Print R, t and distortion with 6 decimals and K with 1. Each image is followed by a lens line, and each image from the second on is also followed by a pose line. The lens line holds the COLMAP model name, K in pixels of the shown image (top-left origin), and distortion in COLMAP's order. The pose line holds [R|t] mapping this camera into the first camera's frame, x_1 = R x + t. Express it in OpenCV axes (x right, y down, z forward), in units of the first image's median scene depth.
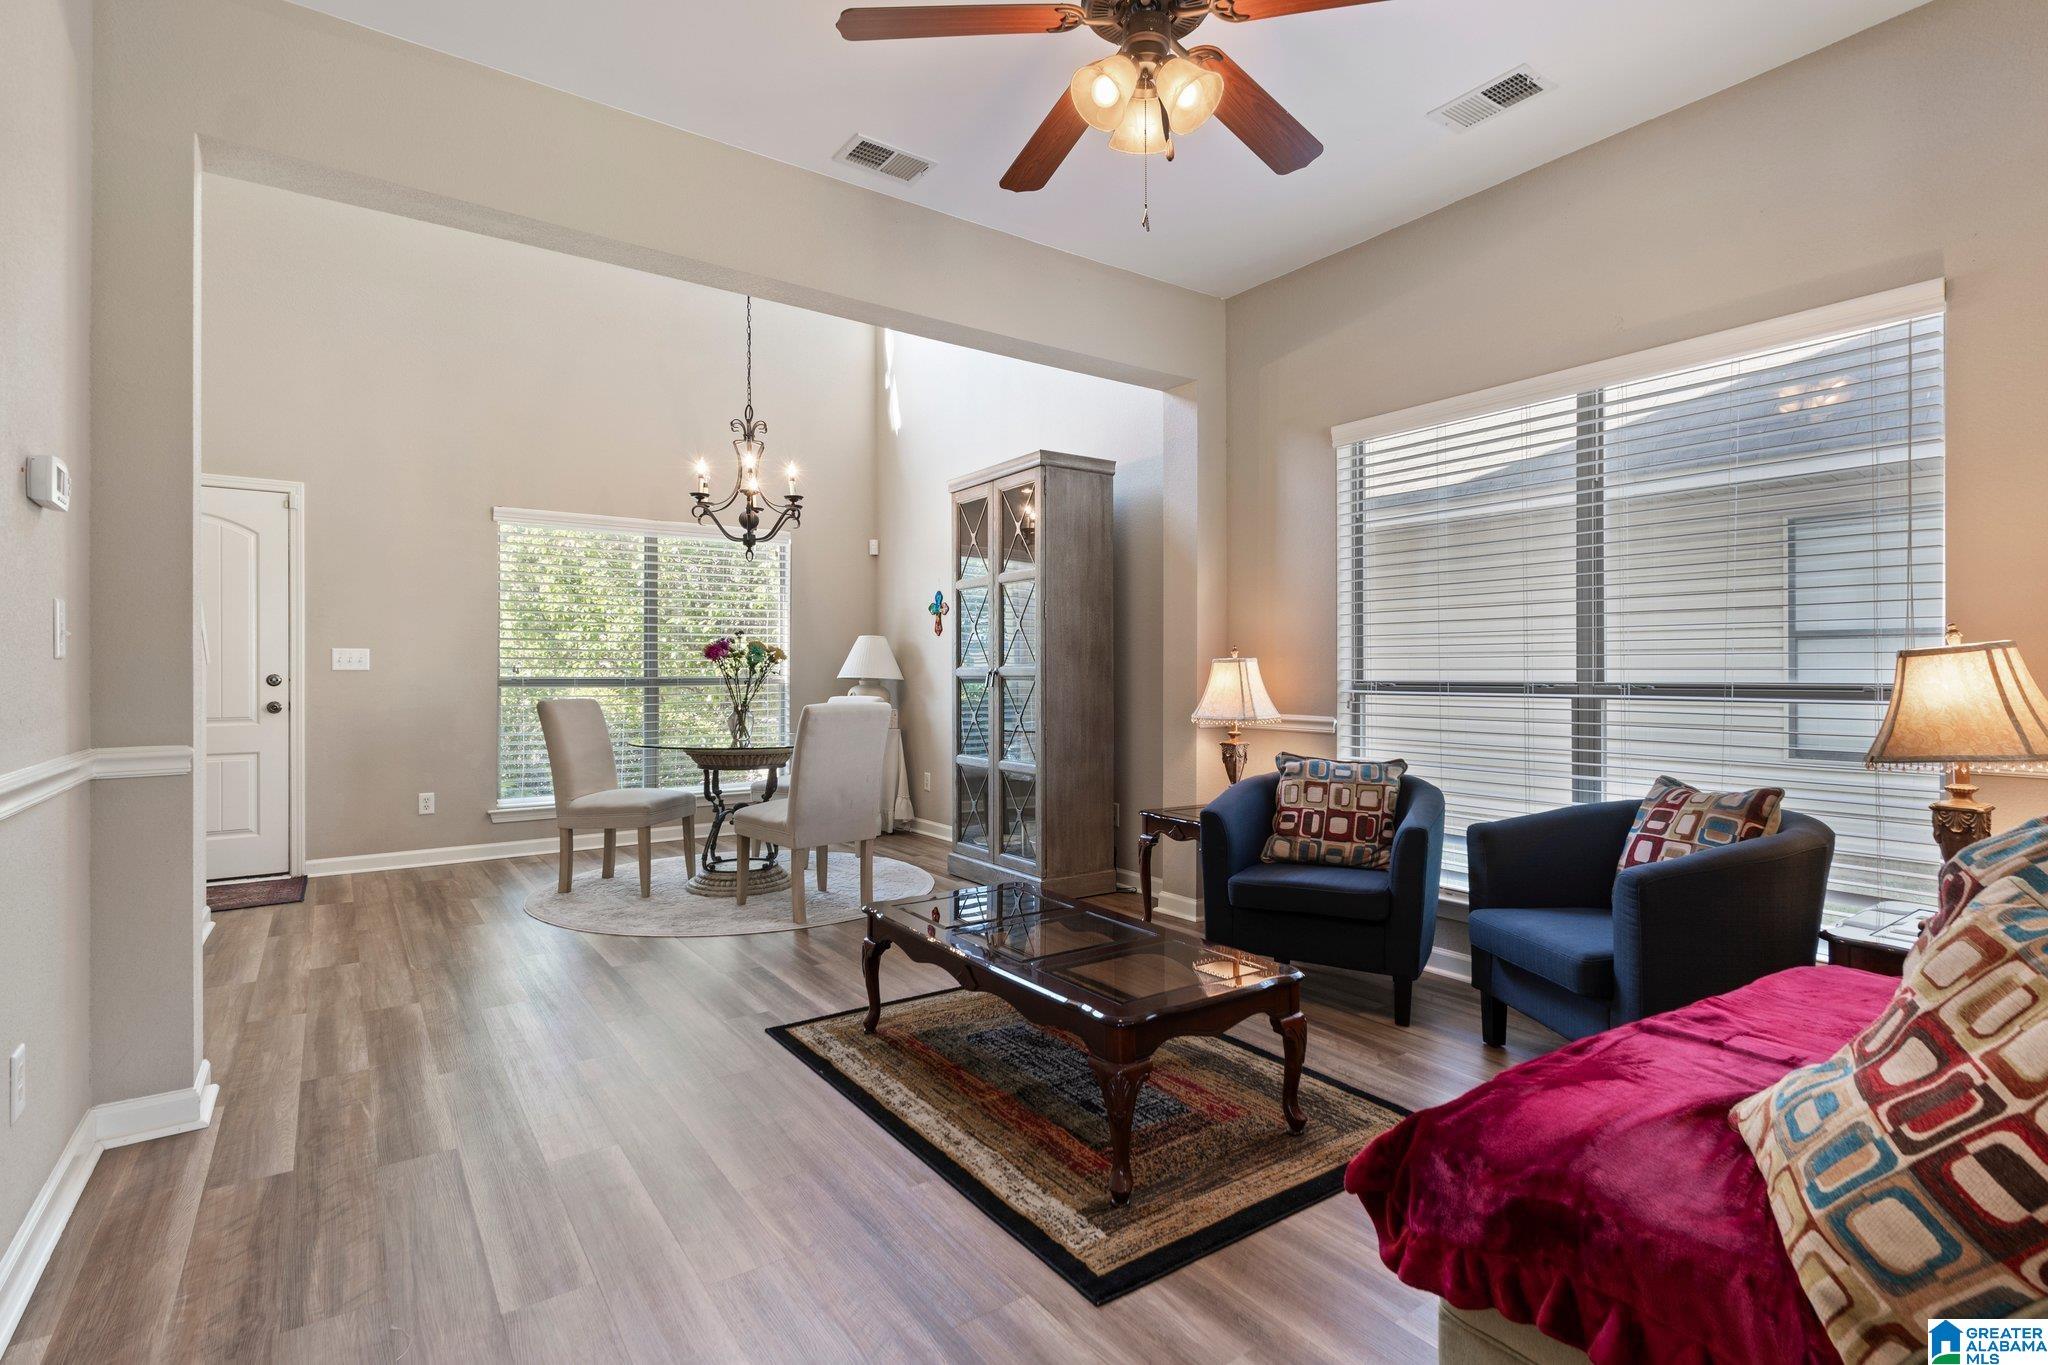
lens RADIAL K [[983.0, 0, 1036.5], [0, 983.0, 673.5], [0, 0, 1]] dist [0.002068, -0.000218]
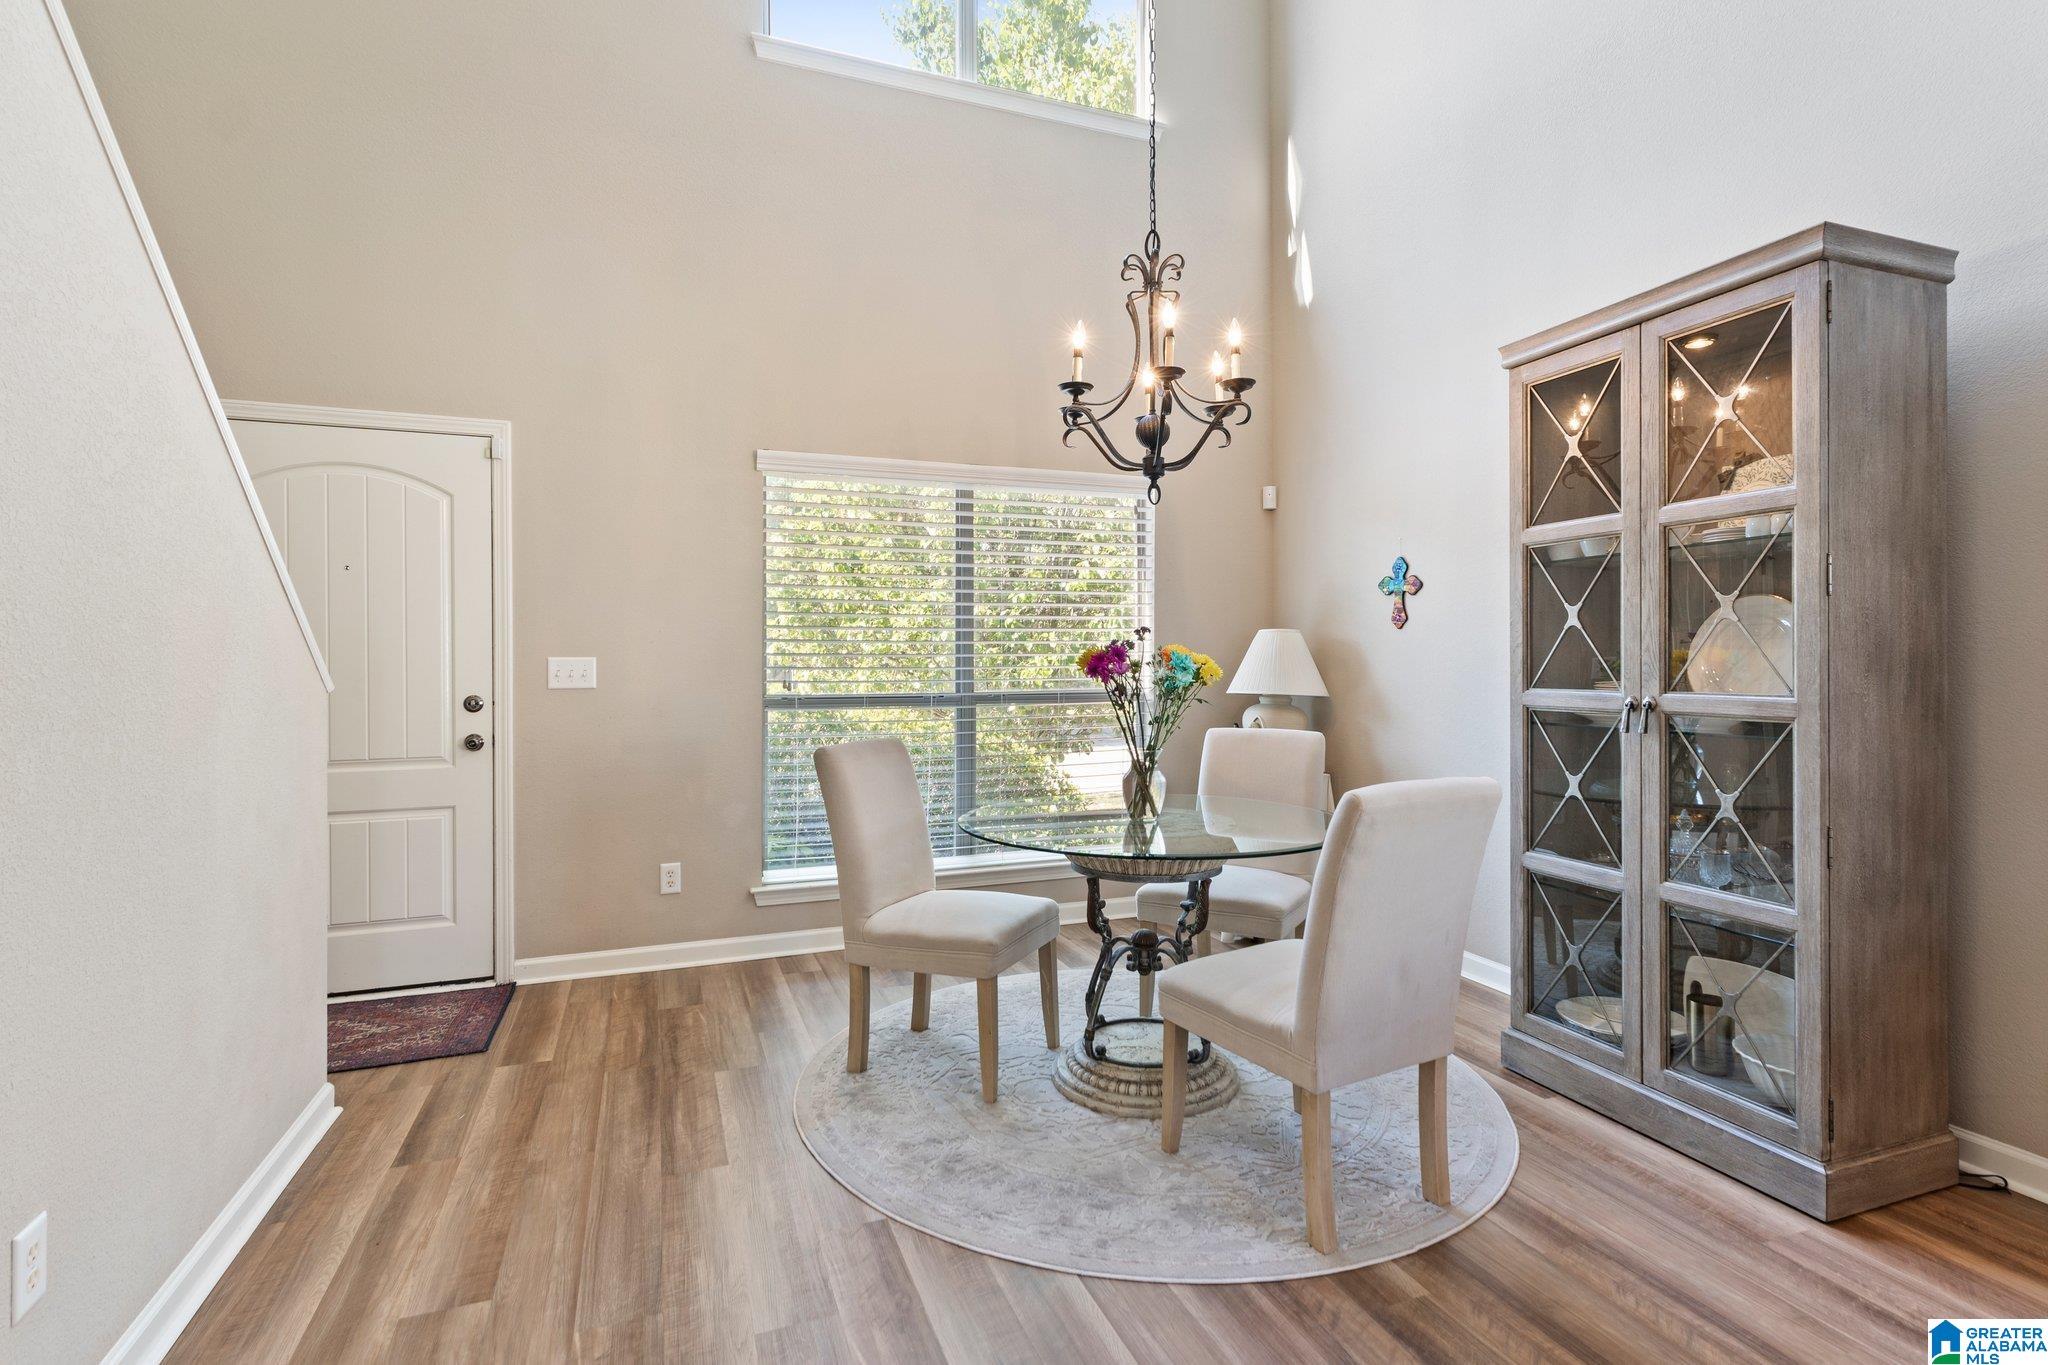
lens RADIAL K [[983.0, 0, 1037.4], [0, 983.0, 665.3], [0, 0, 1]] dist [0.002068, -0.000218]
pose [[0.969437, -0.000975, -0.245338, -0.222183], [0.001871, 0.999992, 0.003419, -0.023513], [0.245333, -0.003773, 0.969431, 0.439263]]
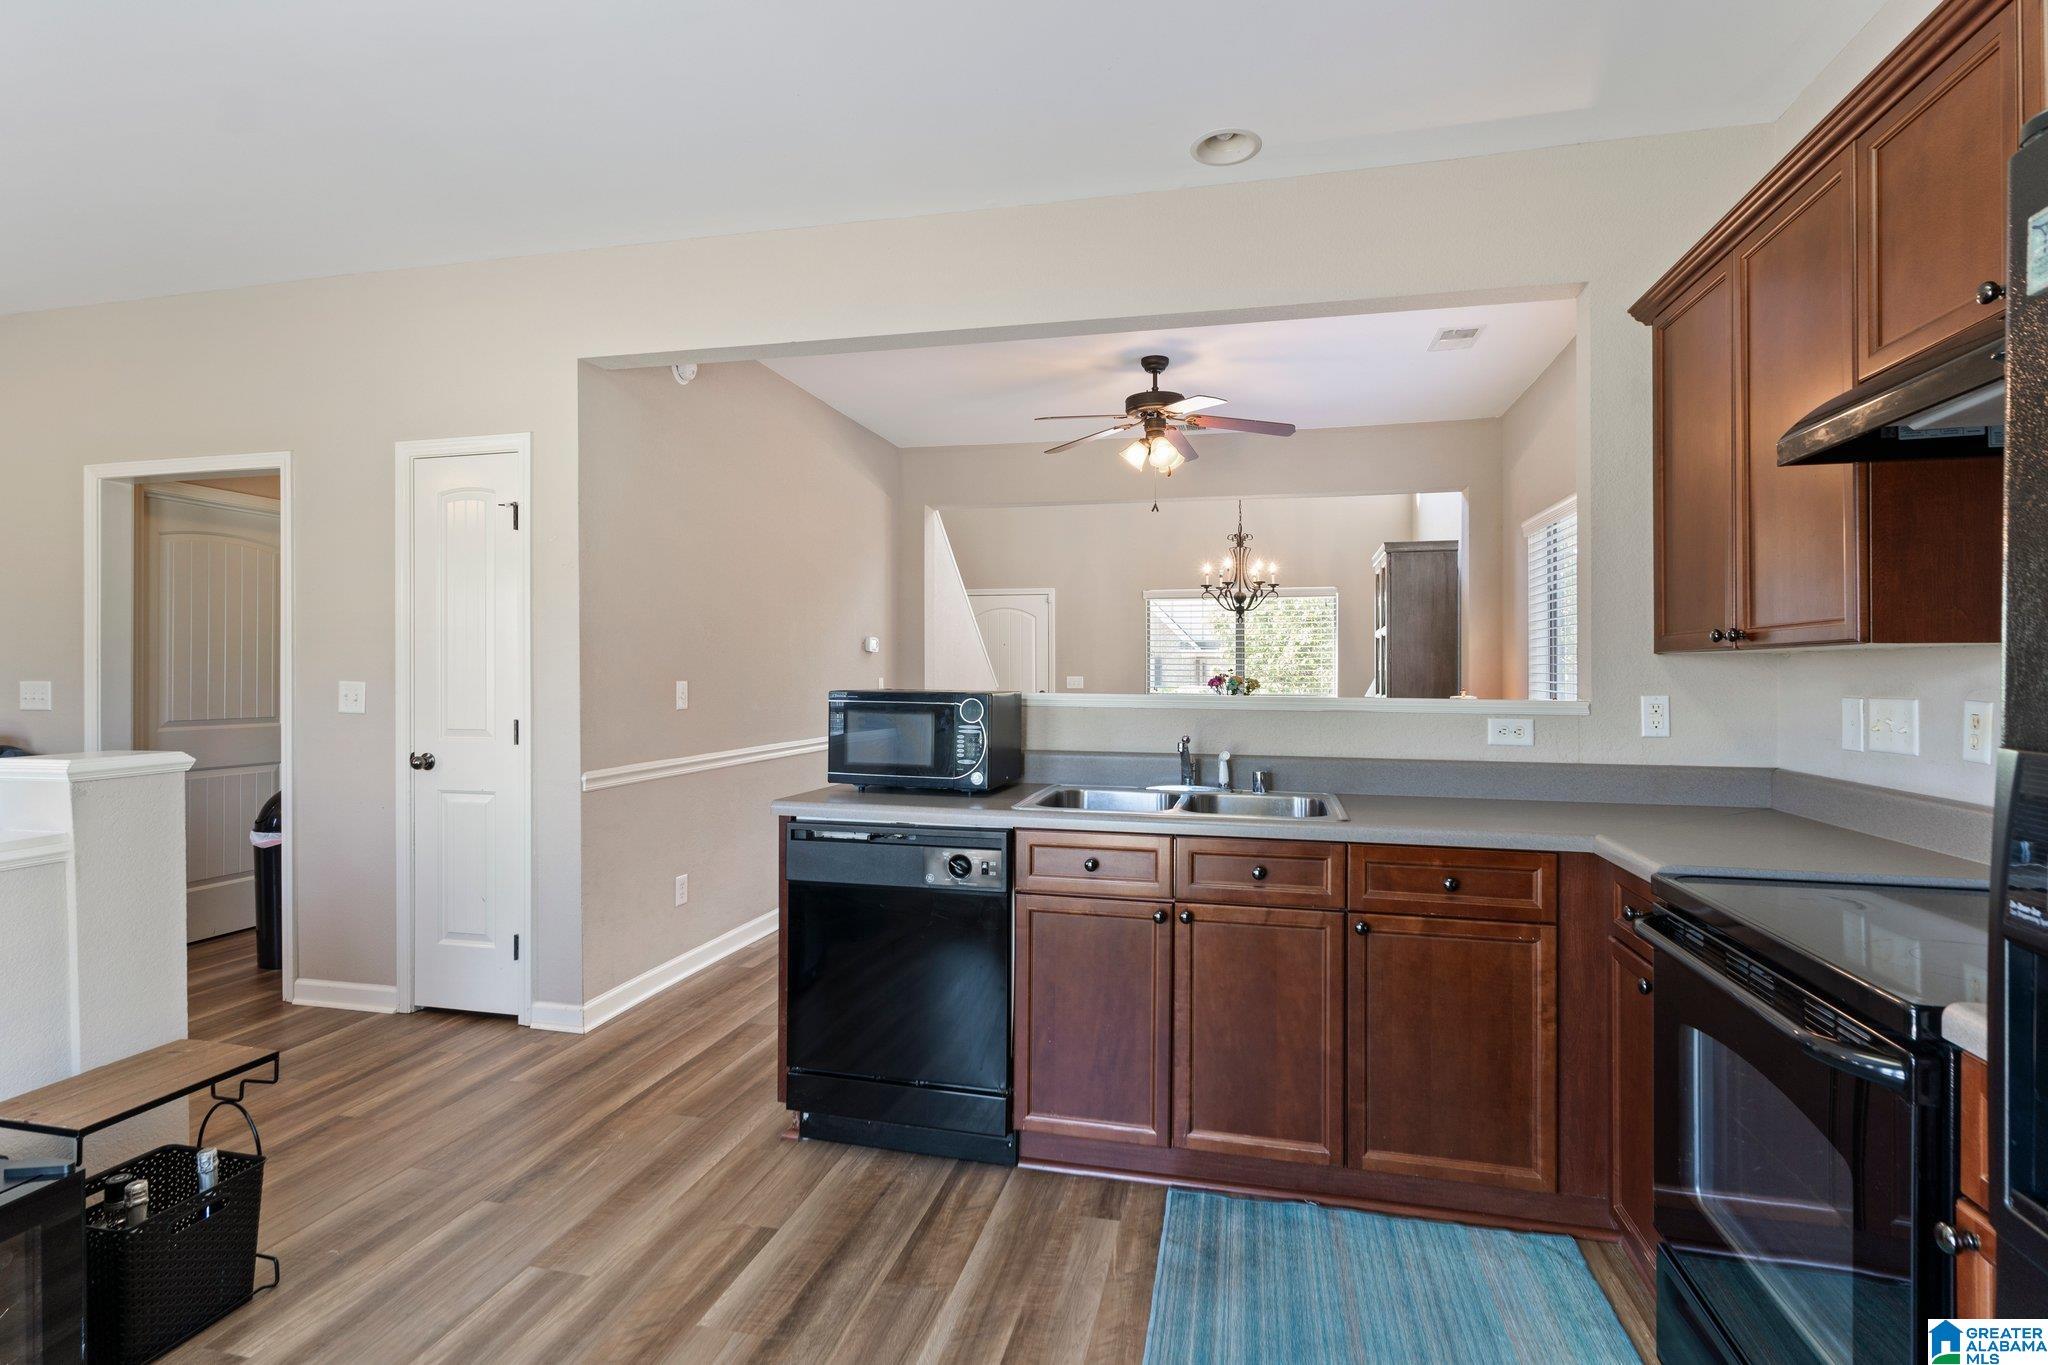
lens RADIAL K [[983.0, 0, 1032.0], [0, 983.0, 670.5], [0, 0, 1]] dist [0.002068, -0.000218]
pose [[0.659345, 0.001644, -0.751839, 0.682252], [-0.002988, 0.999995, -0.000433, -0.039253], [0.751834, 0.002532, 0.659347, -0.287306]]
